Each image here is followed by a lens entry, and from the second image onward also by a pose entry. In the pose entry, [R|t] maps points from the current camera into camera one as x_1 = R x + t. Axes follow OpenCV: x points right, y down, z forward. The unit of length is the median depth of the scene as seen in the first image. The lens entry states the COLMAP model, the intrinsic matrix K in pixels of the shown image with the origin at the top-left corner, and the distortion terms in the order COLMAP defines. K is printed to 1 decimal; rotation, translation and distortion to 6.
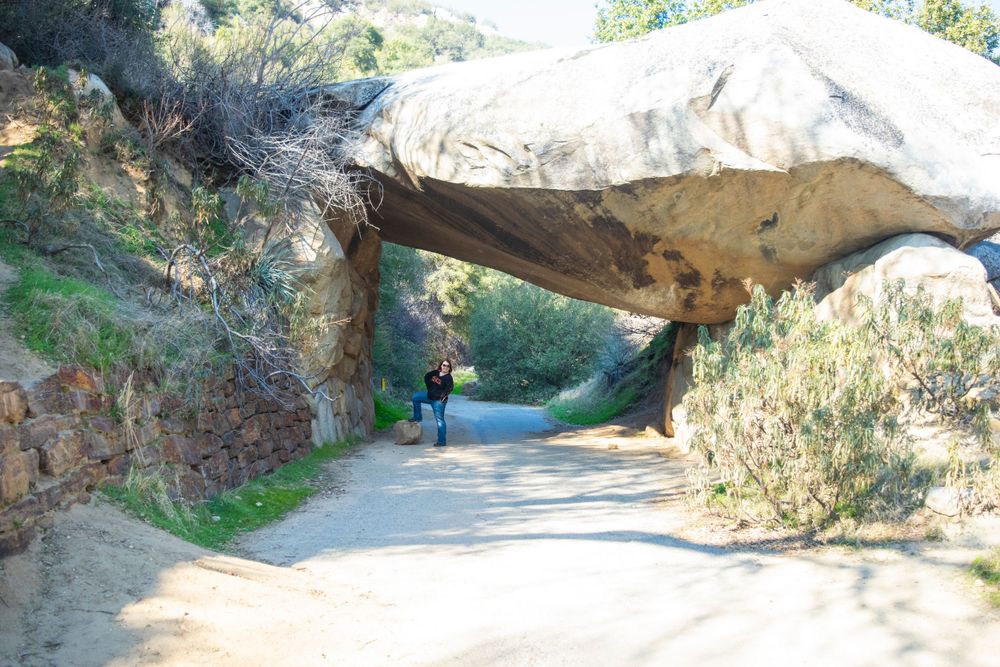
lens RADIAL K [[970.4, 0, 499.1], [0, 970.4, 330.8], [0, 0, 1]] dist [-0.102761, 0.000000]
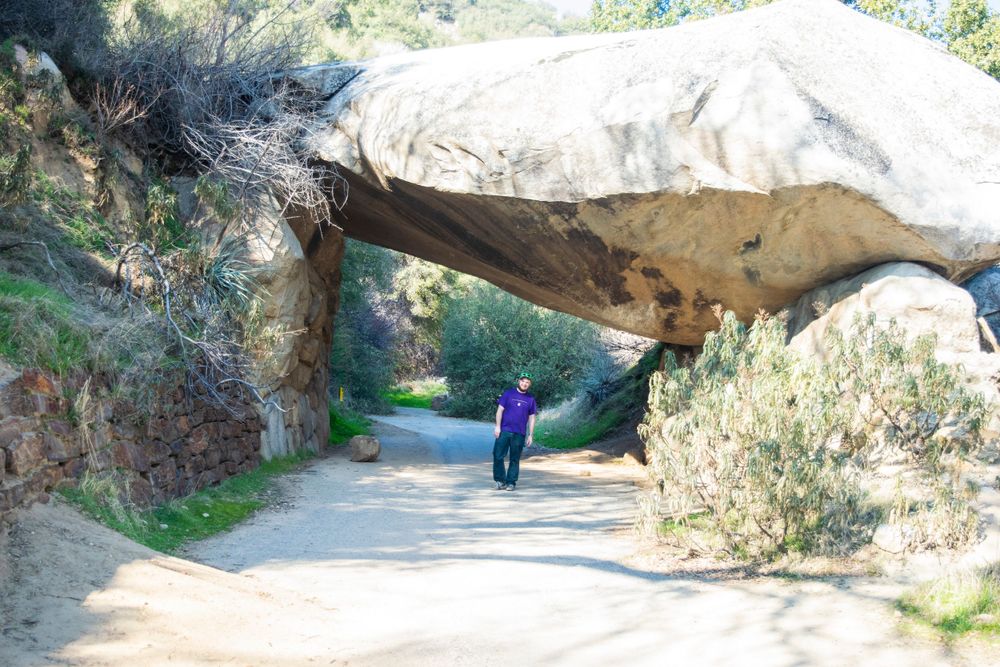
lens RADIAL K [[1141.5, 0, 501.2], [0, 1141.5, 336.9], [0, 0, 1]] dist [-0.097436, 0.000000]
pose [[0.998961, 0.042312, 0.016939, 0.019285], [-0.042337, 0.999103, 0.001114, -0.012221], [-0.016877, -0.001830, 0.999856, -0.127708]]
